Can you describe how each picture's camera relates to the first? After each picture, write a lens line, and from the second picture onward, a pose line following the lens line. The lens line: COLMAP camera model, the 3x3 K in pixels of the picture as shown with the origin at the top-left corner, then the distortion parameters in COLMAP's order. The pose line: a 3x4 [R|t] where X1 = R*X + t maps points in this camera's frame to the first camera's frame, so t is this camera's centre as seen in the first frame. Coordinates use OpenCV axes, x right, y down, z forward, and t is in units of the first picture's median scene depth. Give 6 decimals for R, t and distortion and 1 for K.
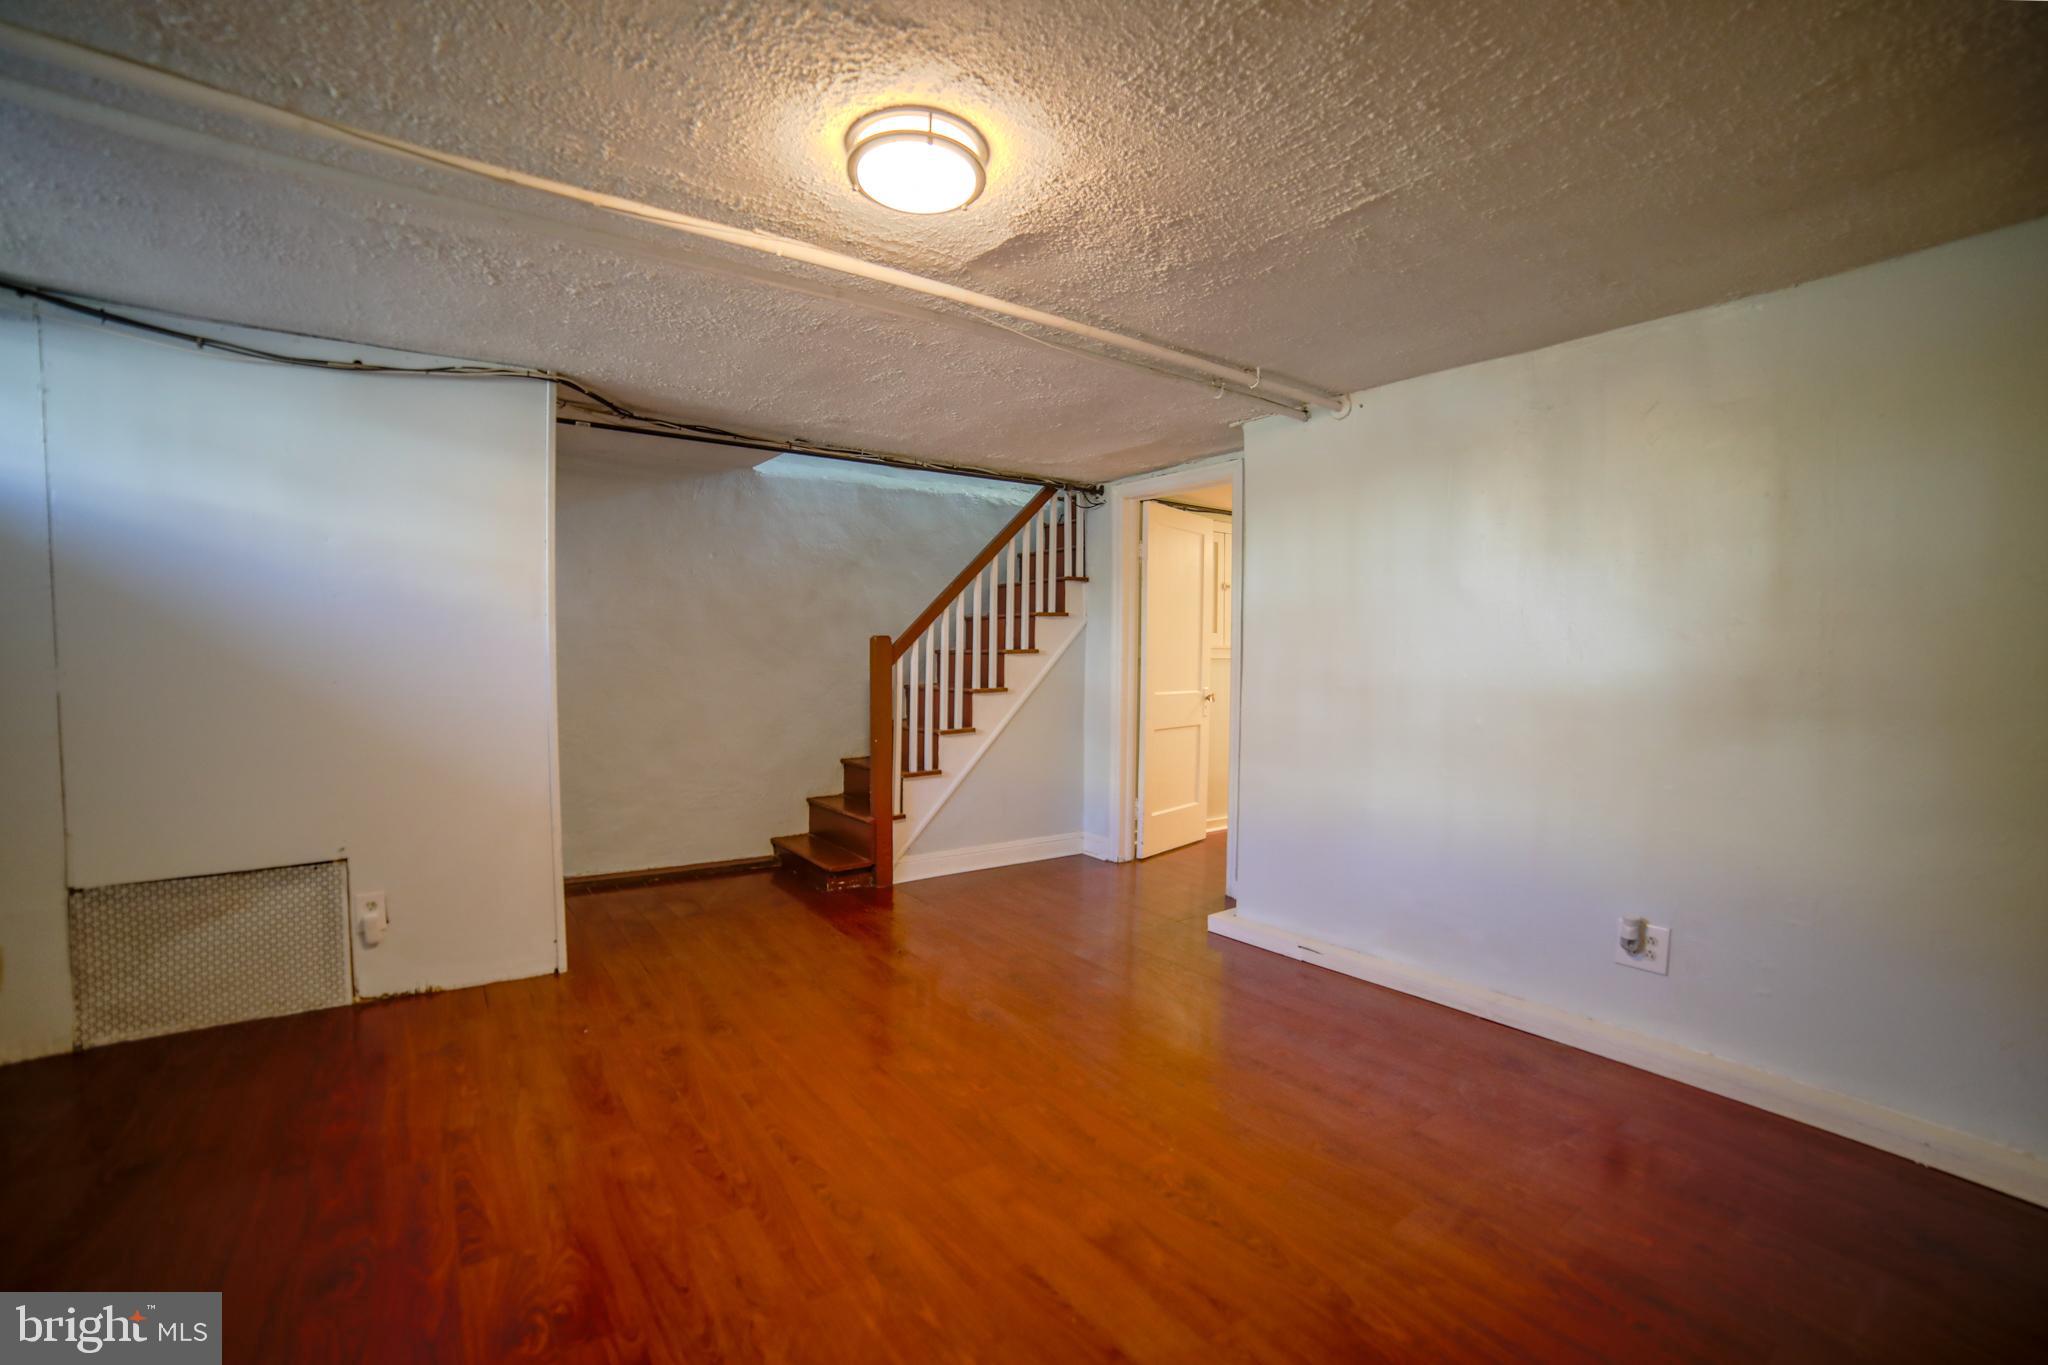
lens RADIAL K [[863.0, 0, 1038.4], [0, 863.0, 687.6], [0, 0, 1]] dist [-0.066511, 0.013088]
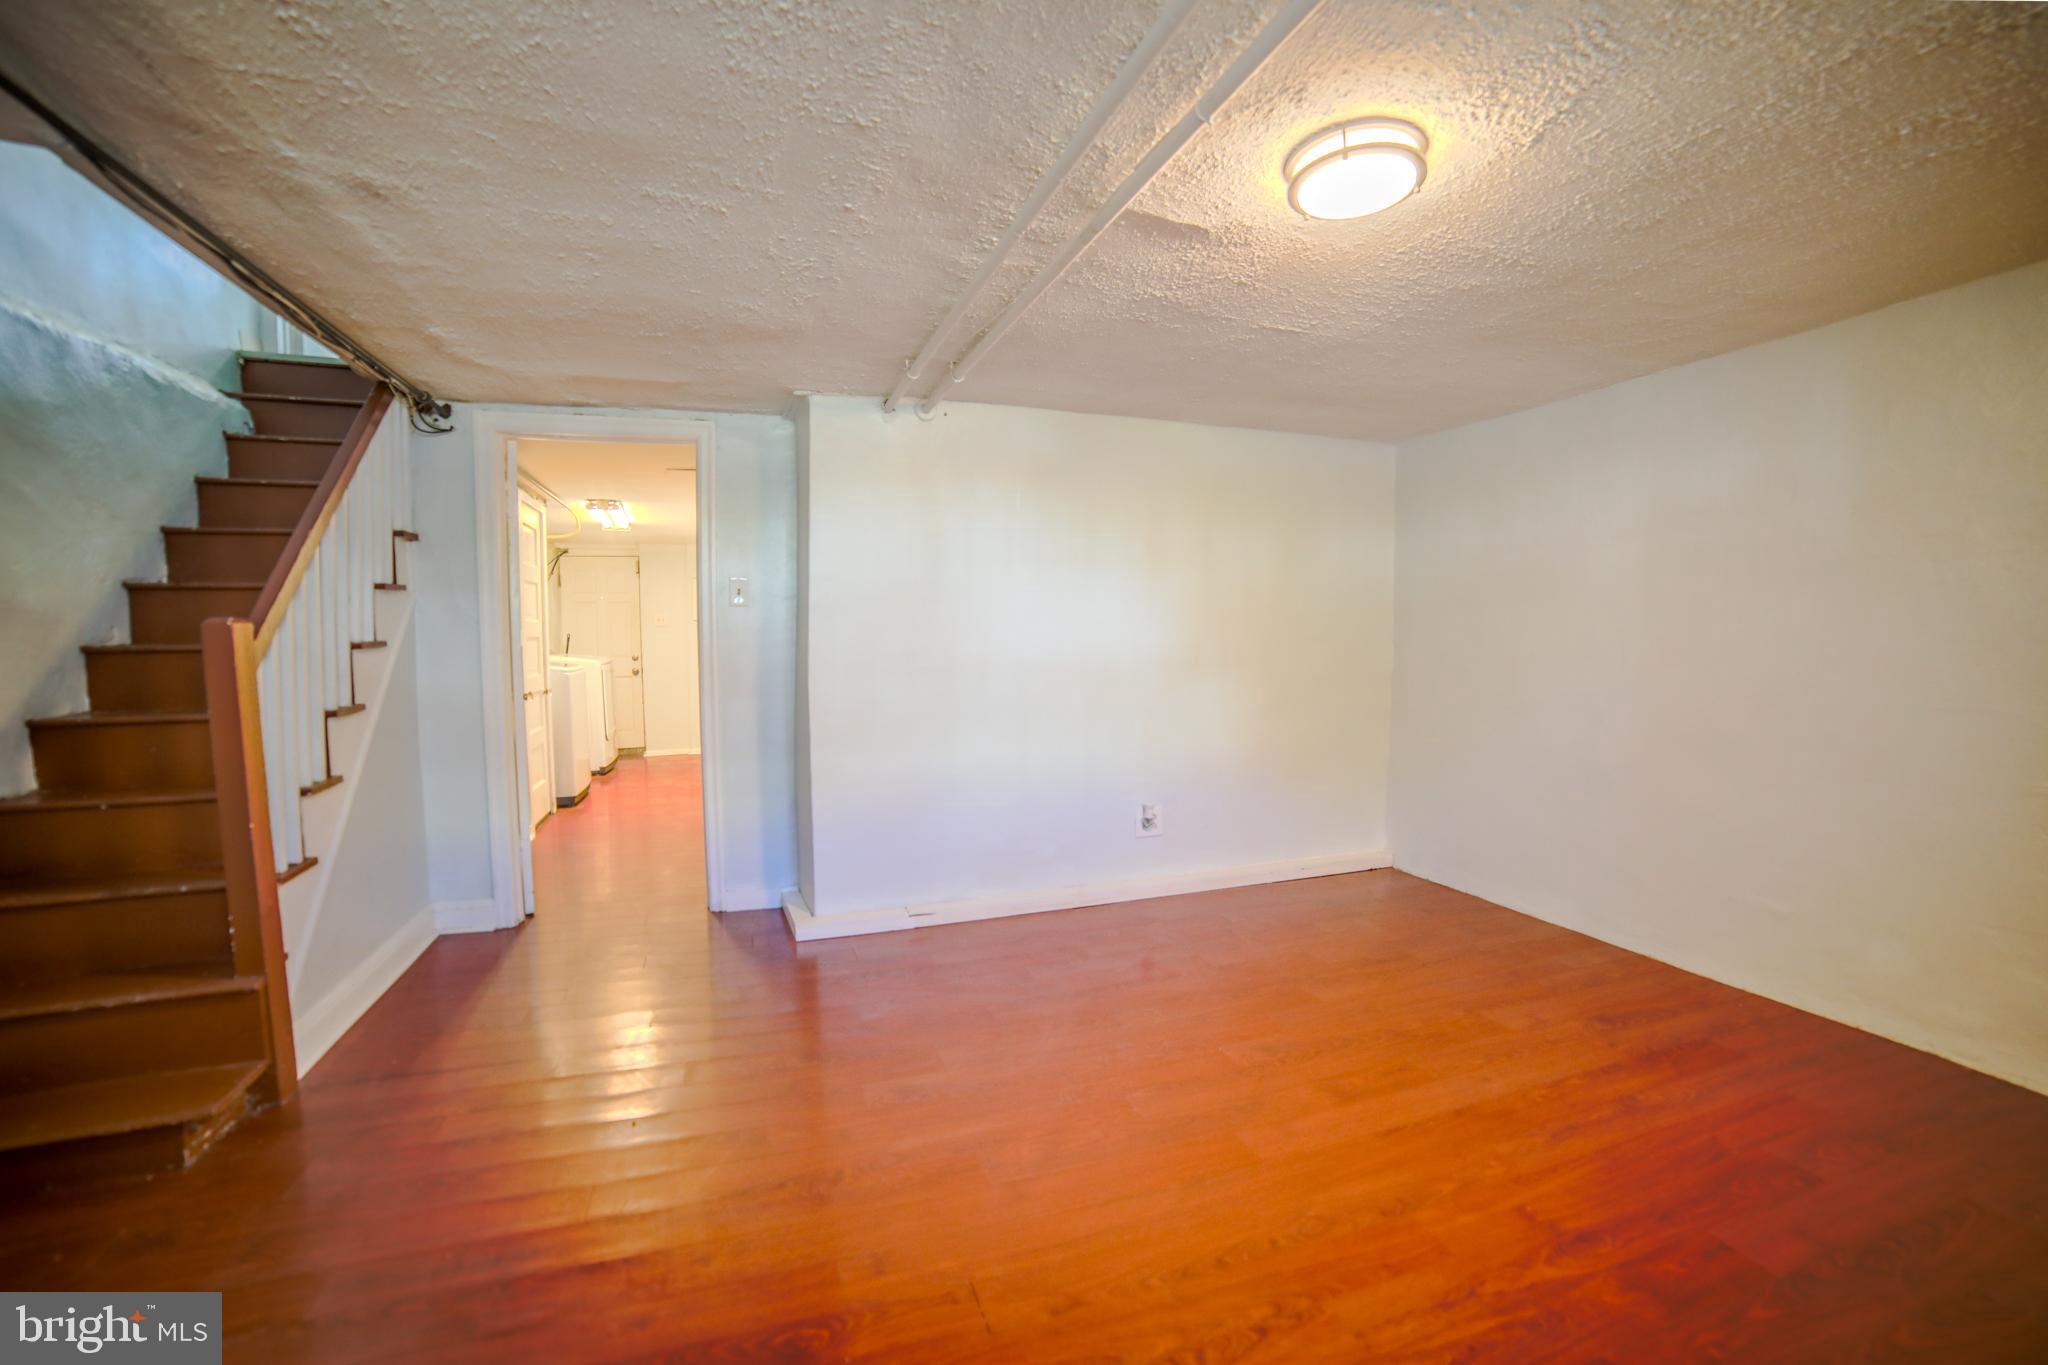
lens RADIAL K [[863.0, 0, 1003.5], [0, 863.0, 682.9], [0, 0, 1]] dist [-0.066511, 0.013088]
pose [[0.292753, -0.057783, 0.954441, -0.795102], [0.052670, 0.997631, 0.044242, -0.032699], [-0.954736, 0.037318, 0.295103, 0.690570]]
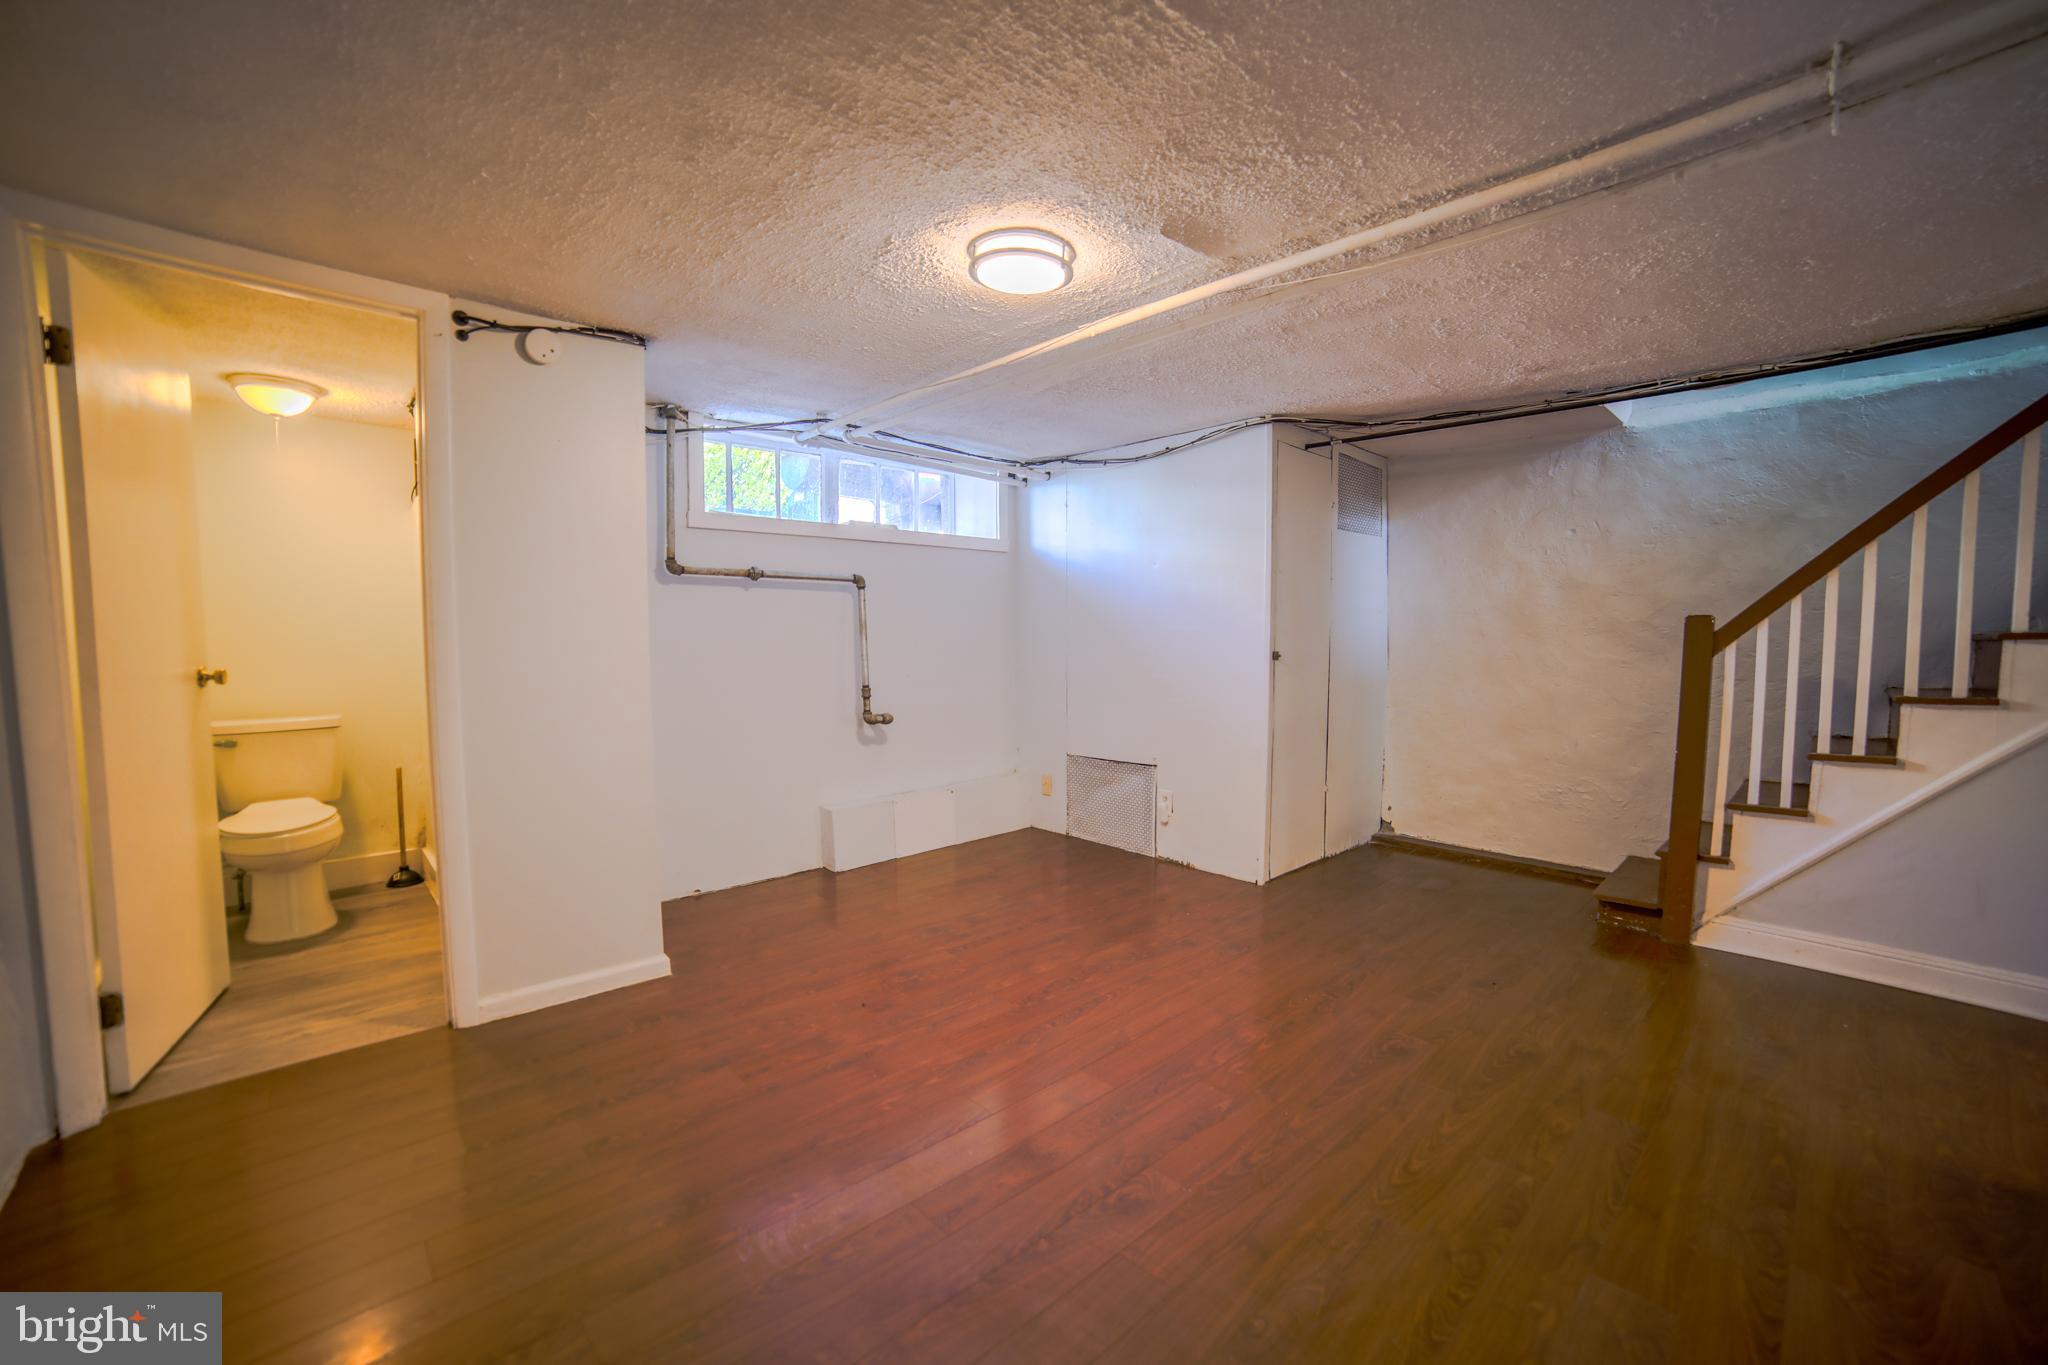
lens RADIAL K [[863.0, 0, 1036.8], [0, 863.0, 689.5], [0, 0, 1]] dist [-0.066511, 0.013088]
pose [[0.133997, 0.054183, -0.989499, 0.753572], [-0.041749, 0.997926, 0.048990, -0.010247], [0.990102, 0.034746, 0.135981, 0.534662]]
